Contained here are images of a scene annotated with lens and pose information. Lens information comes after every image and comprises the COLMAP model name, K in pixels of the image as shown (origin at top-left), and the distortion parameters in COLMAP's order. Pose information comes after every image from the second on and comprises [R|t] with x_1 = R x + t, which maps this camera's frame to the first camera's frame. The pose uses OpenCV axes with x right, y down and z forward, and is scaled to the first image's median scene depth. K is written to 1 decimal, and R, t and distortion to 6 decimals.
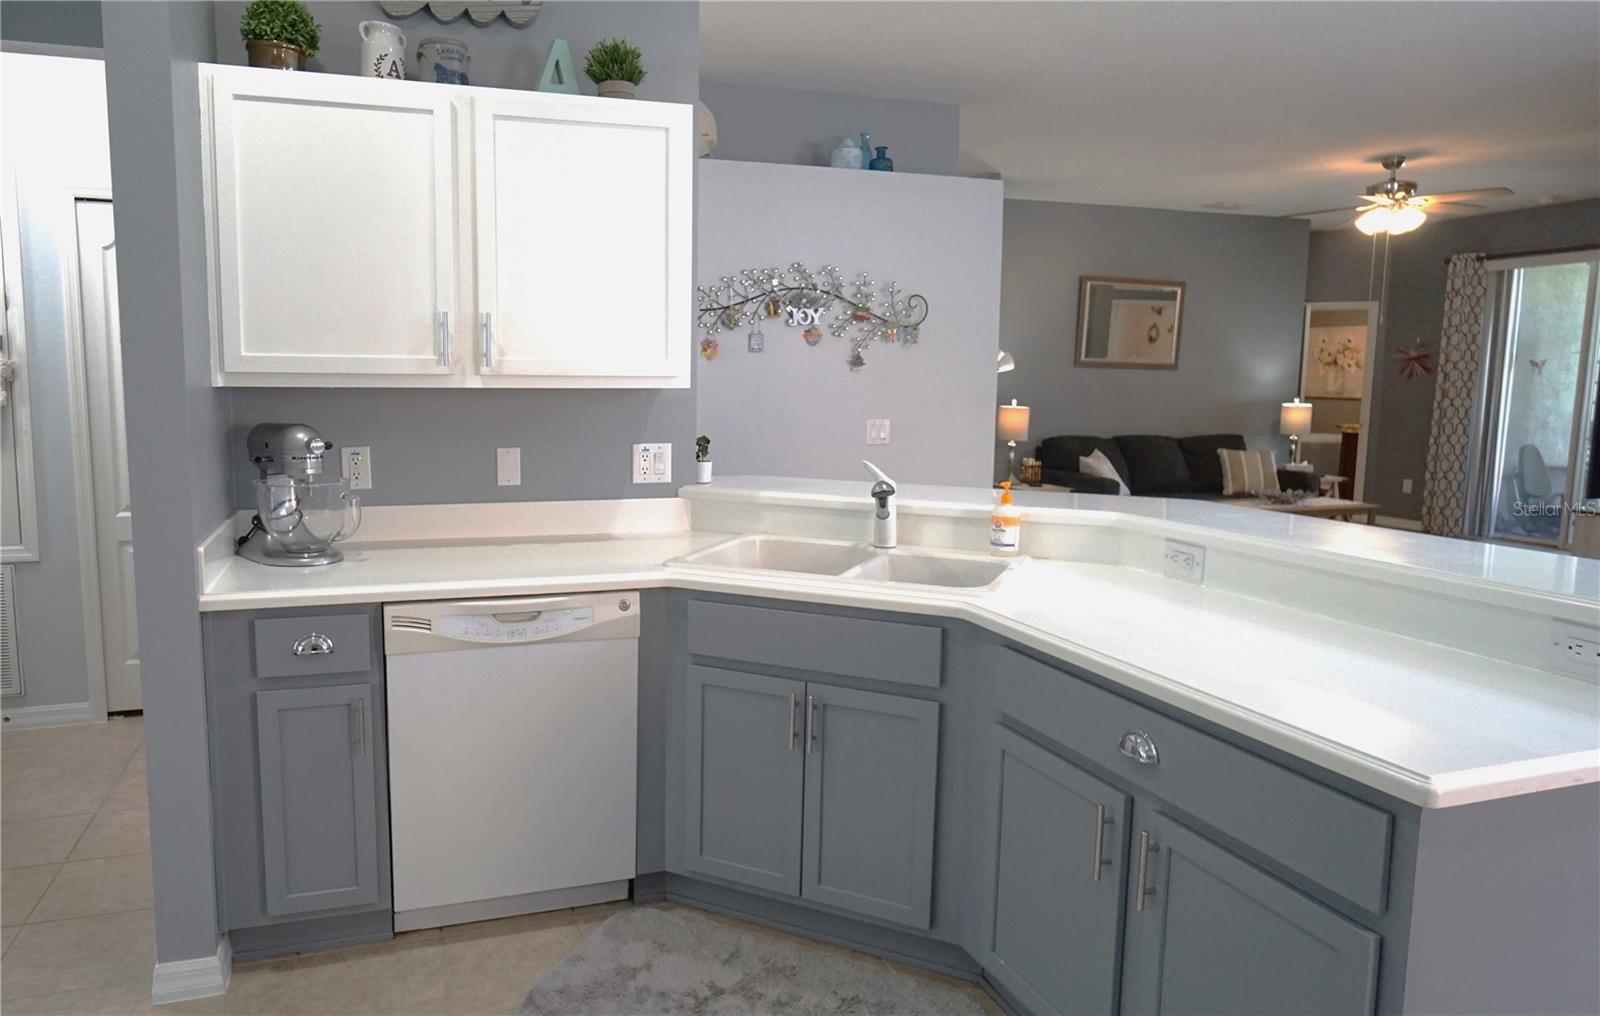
lens RADIAL K [[1028.7, 0, 800.0], [0, 1028.7, 508.0], [0, 0, 1]] dist [-0.002997, 0.000450]
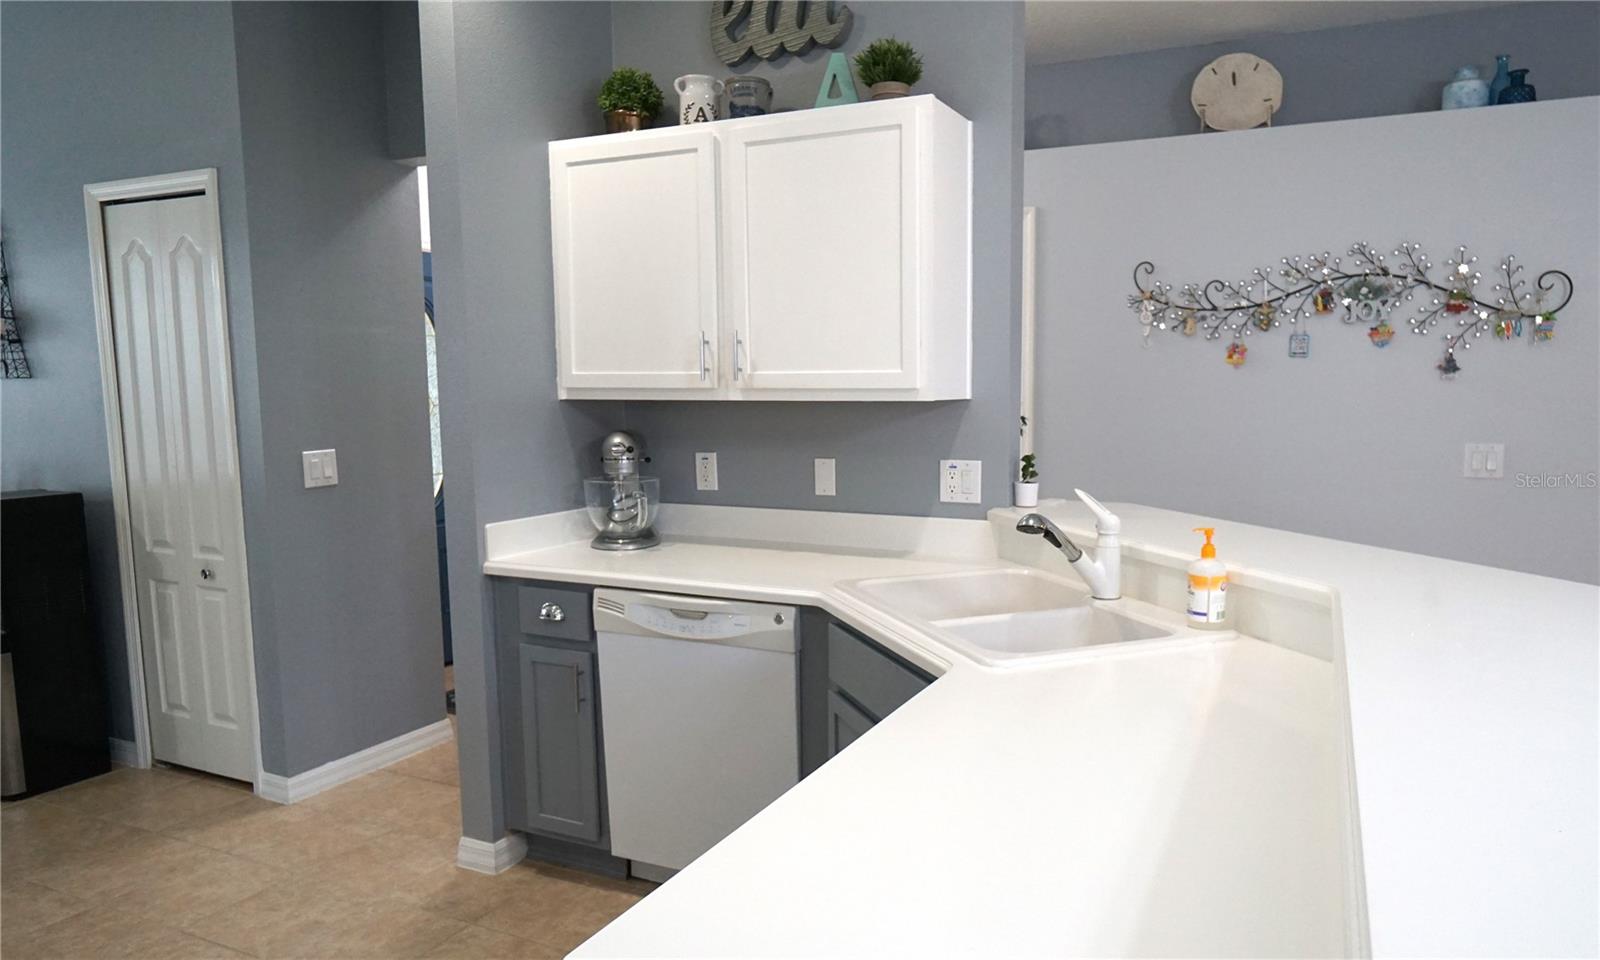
lens RADIAL K [[1061.9, 0, 803.1], [0, 1061.9, 528.4], [0, 0, 1]] dist [-0.004925, 0.001505]
pose [[0.733522, 0.082194, -0.674677, 0.405645], [-0.080084, 0.996198, 0.034295, -0.022678], [0.674931, 0.028875, 0.737316, 0.193317]]
